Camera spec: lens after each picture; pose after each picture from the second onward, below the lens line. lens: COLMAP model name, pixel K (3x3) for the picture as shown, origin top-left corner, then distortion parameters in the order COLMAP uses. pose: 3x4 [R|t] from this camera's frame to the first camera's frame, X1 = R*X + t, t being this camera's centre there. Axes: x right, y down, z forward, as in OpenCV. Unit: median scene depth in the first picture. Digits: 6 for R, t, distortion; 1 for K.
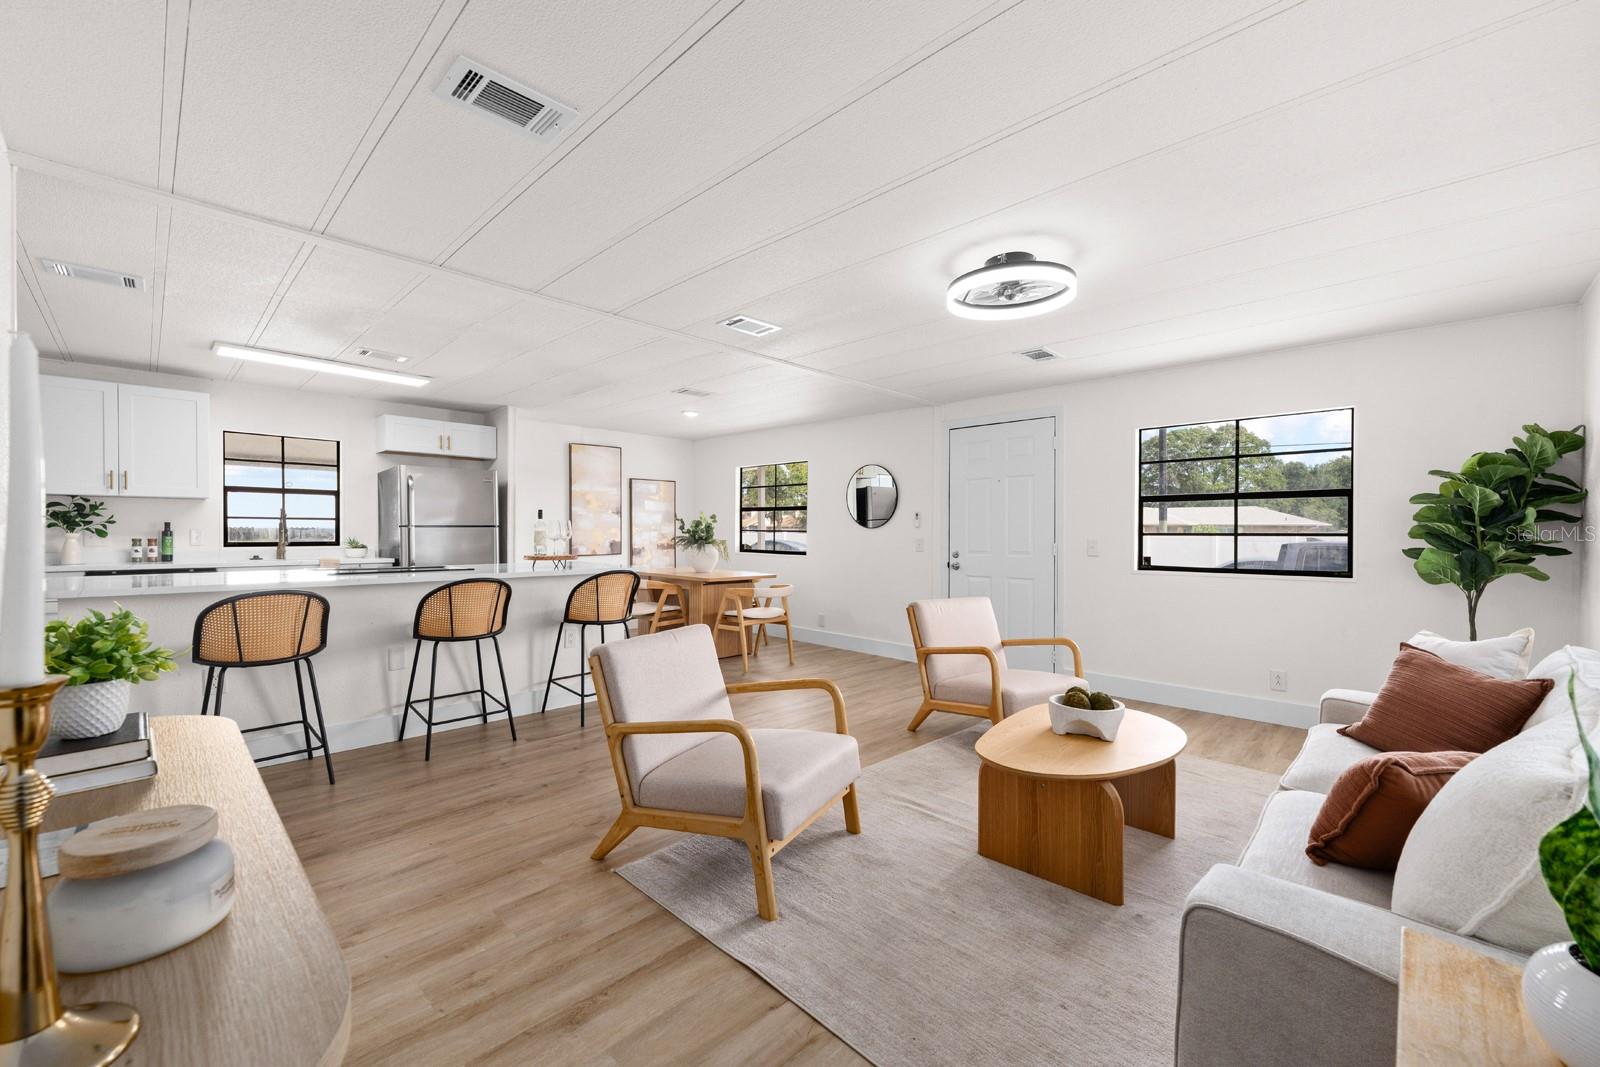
lens RADIAL K [[645.0, 0, 804.9], [0, 645.0, 537.8], [0, 0, 1]] dist [-0.002178, -0.000511]
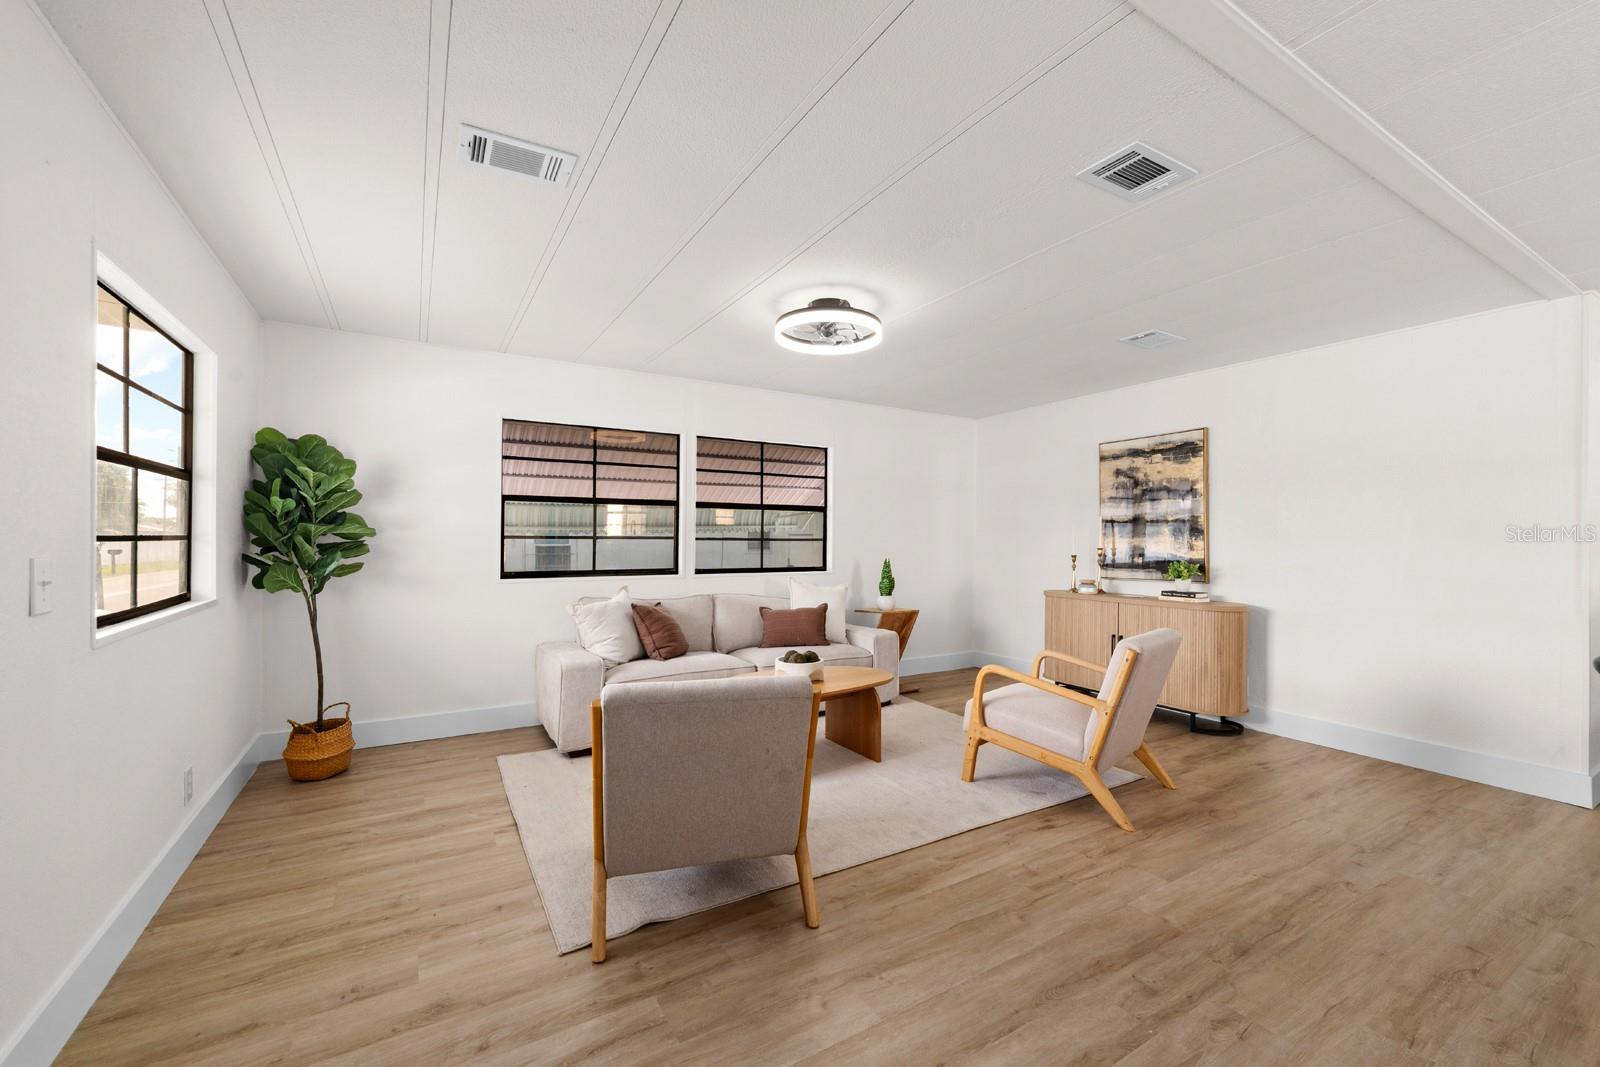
lens RADIAL K [[645.0, 0, 794.4], [0, 645.0, 540.6], [0, 0, 1]] dist [-0.002178, -0.000511]
pose [[-0.963714, -0.010143, 0.266743, 0.036448], [-0.007390, 0.999909, 0.011325, -0.010715], [-0.266834, 0.008943, -0.963701, 1.186755]]
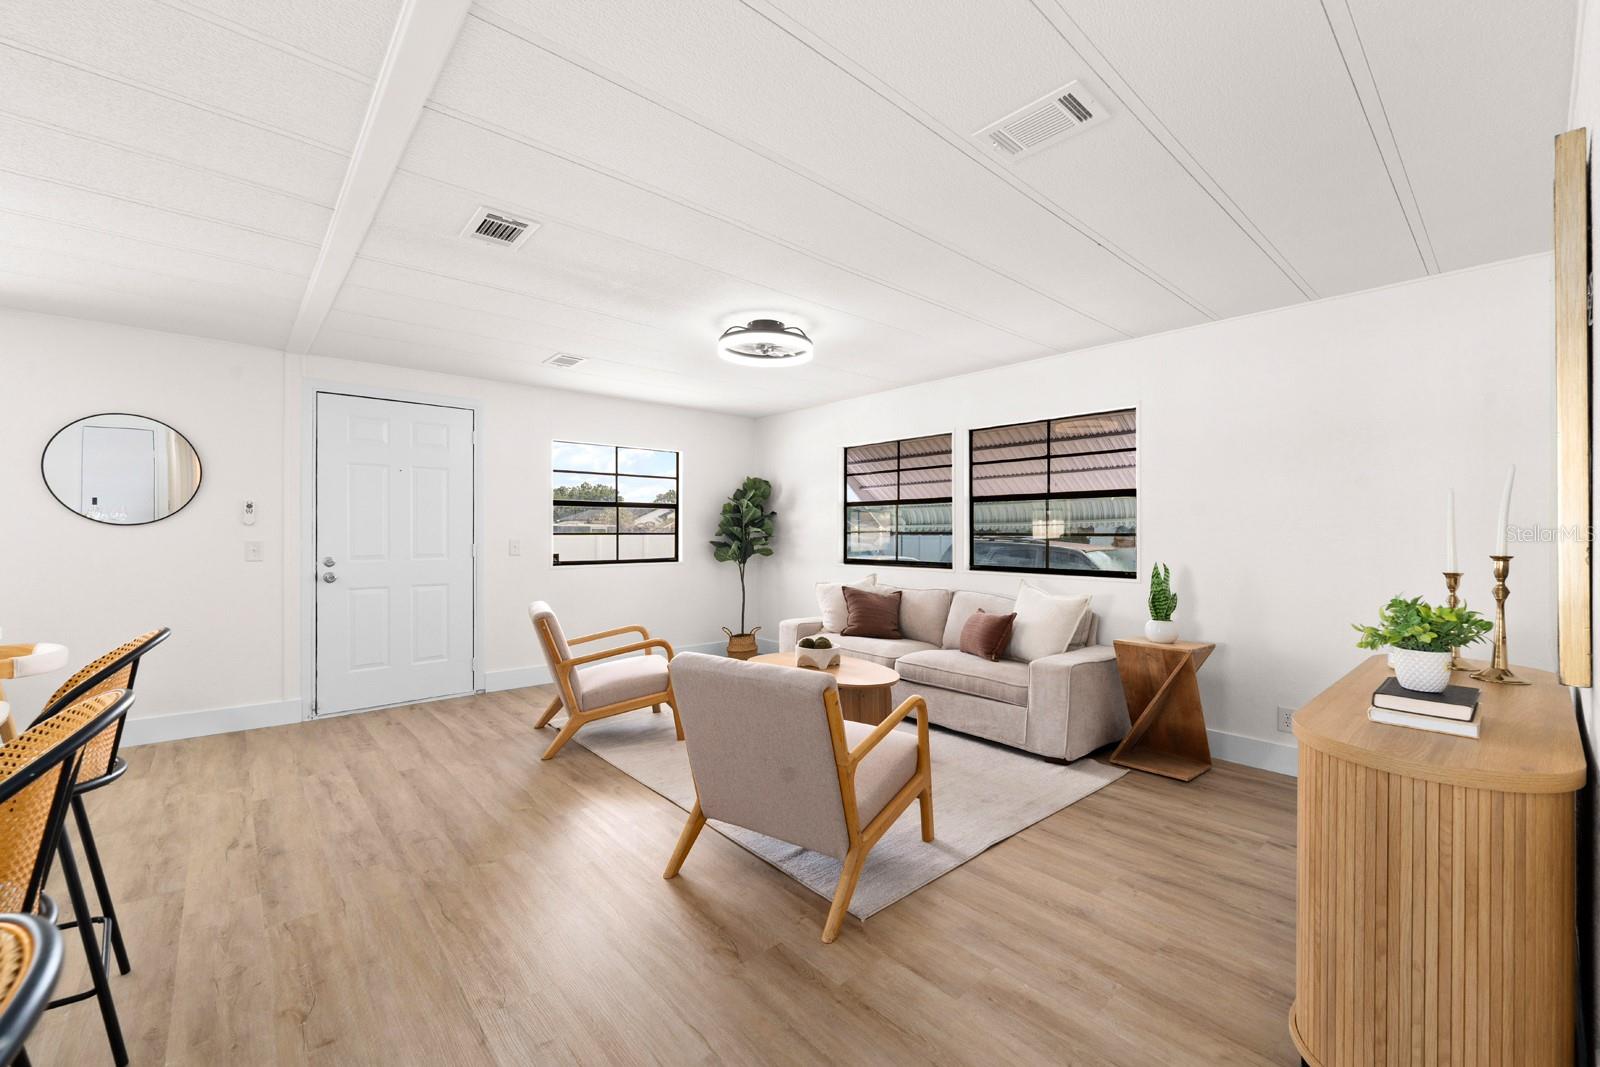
lens RADIAL K [[645.0, 0, 802.1], [0, 645.0, 531.0], [0, 0, 1]] dist [-0.002178, -0.000511]
pose [[0.073697, -0.000790, 0.997280, -0.540353], [0.006584, 0.999978, 0.000306, -0.007738], [-0.997259, 0.006544, 0.073701, 0.464852]]
